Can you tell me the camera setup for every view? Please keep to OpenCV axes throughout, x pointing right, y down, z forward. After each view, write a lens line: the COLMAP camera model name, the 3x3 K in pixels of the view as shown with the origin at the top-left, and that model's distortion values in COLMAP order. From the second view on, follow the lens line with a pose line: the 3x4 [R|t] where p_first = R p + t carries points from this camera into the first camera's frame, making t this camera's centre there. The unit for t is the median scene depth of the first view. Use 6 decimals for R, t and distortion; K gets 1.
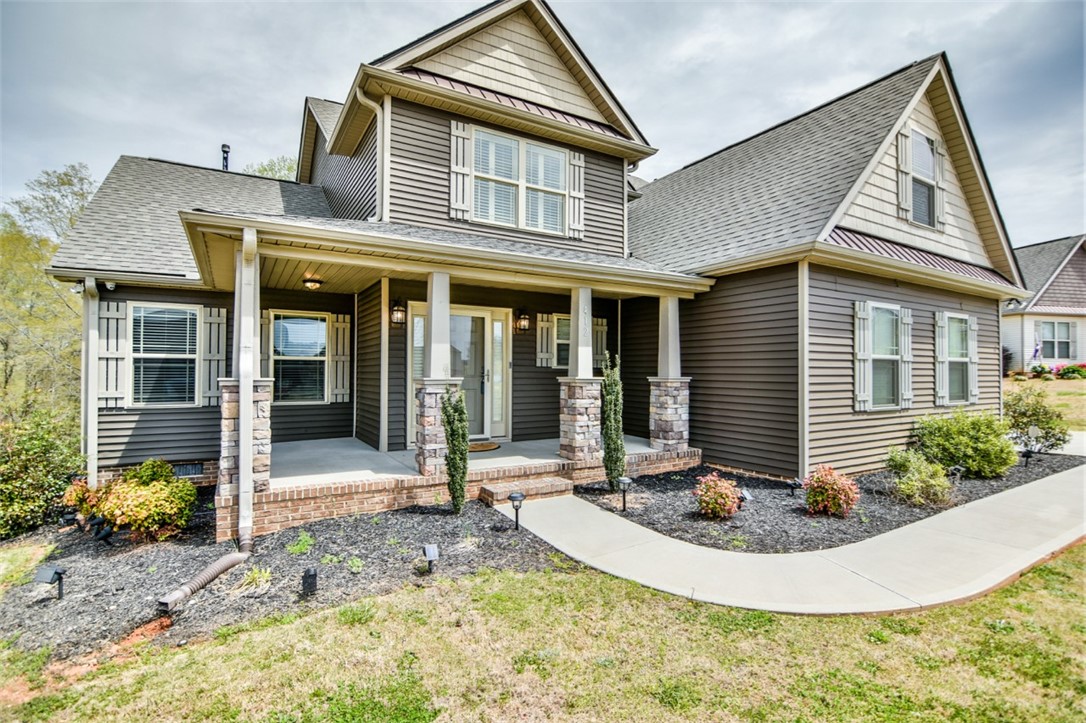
lens RADIAL K [[521.7, 0, 547.5], [0, 521.7, 363.8], [0, 0, 1]] dist [-0.012183, -0.000608]
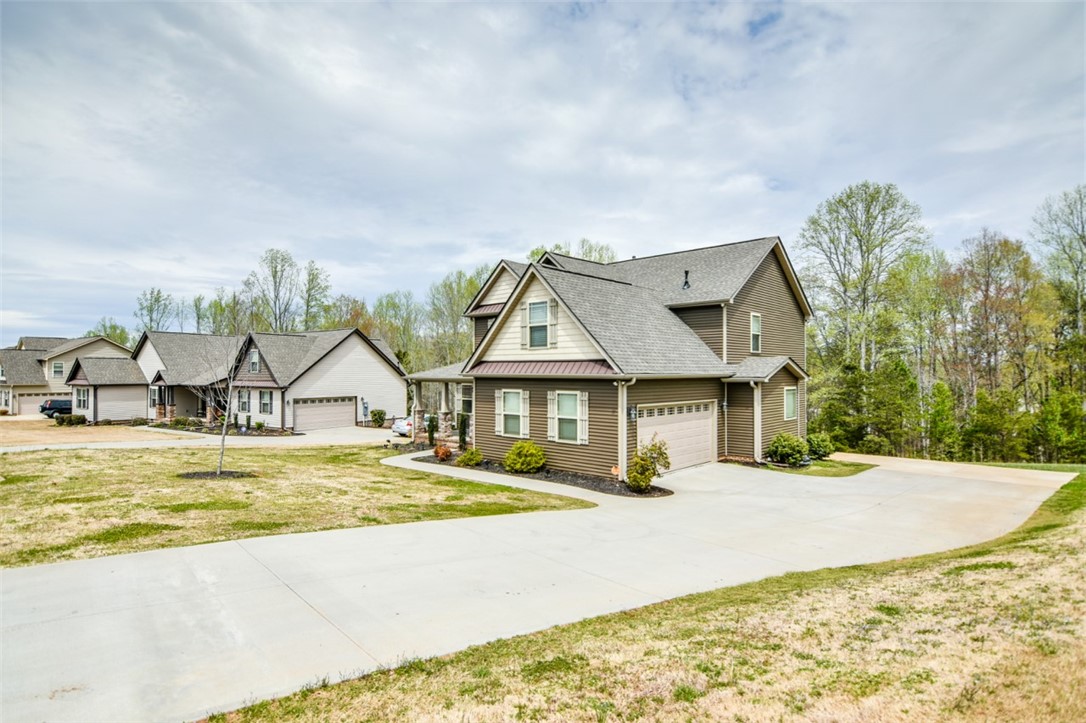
lens RADIAL K [[578.9, 0, 539.3], [0, 578.9, 368.8], [0, 0, 1]] dist [0.015636, -0.027711]
pose [[0.271741, -0.009115, -0.962327, 3.094334], [0.015960, 0.999860, -0.004964, -0.192225], [0.962238, -0.014009, 0.271849, 0.432334]]
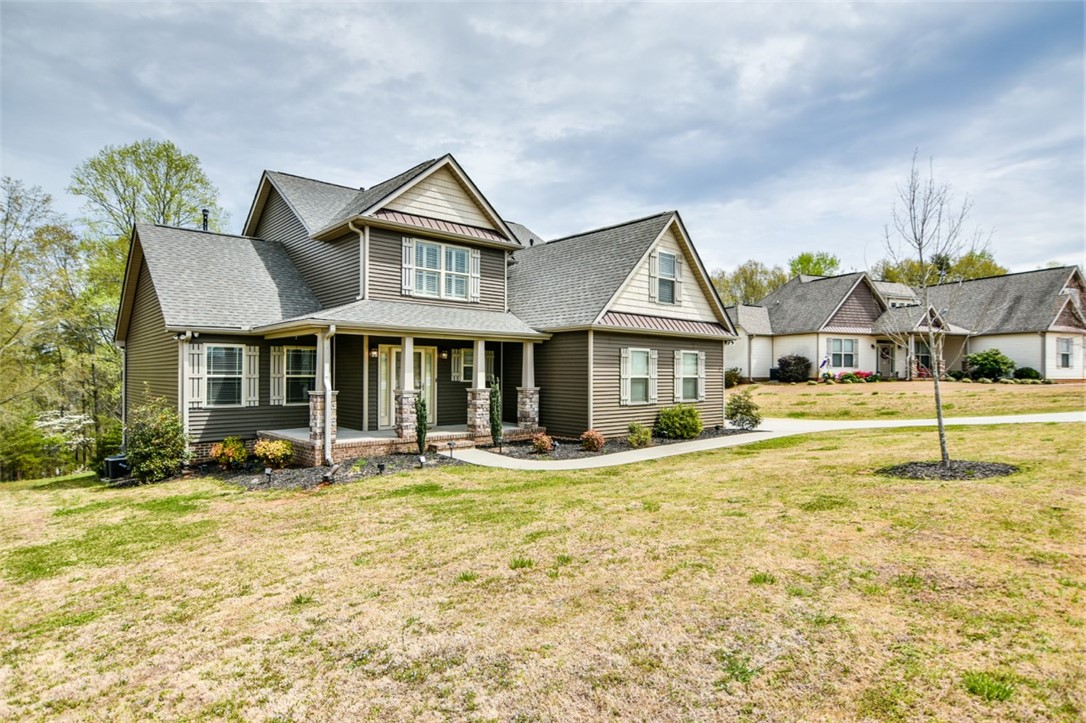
lens RADIAL K [[578.9, 0, 539.3], [0, 578.9, 368.8], [0, 0, 1]] dist [0.015636, -0.027711]
pose [[0.983059, 0.001580, 0.183280, -0.097247], [-0.003390, 0.999949, 0.009561, -0.060414], [-0.183256, -0.010020, 0.983014, -1.007808]]
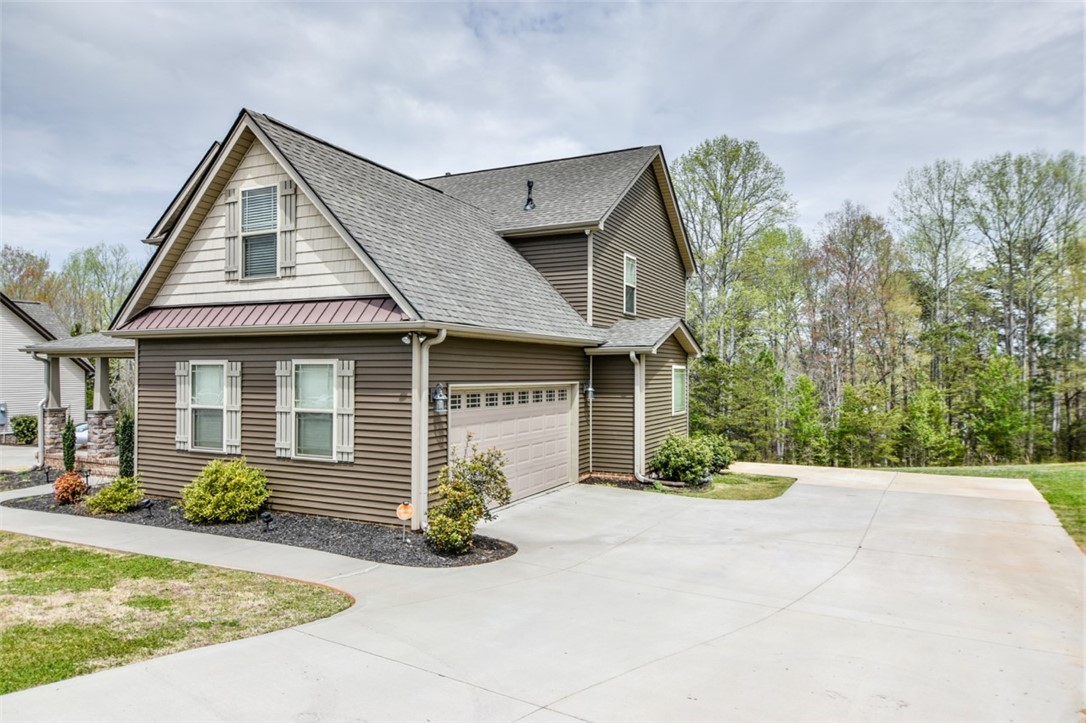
lens RADIAL K [[697.2, 0, 548.6], [0, 697.2, 367.1], [0, 0, 1]] dist [0.000365, -0.000721]
pose [[0.546543, -0.008643, -0.837387, 2.367286], [0.009692, 0.999945, -0.003995, -0.087535], [0.837375, -0.005933, 0.546596, 0.784927]]
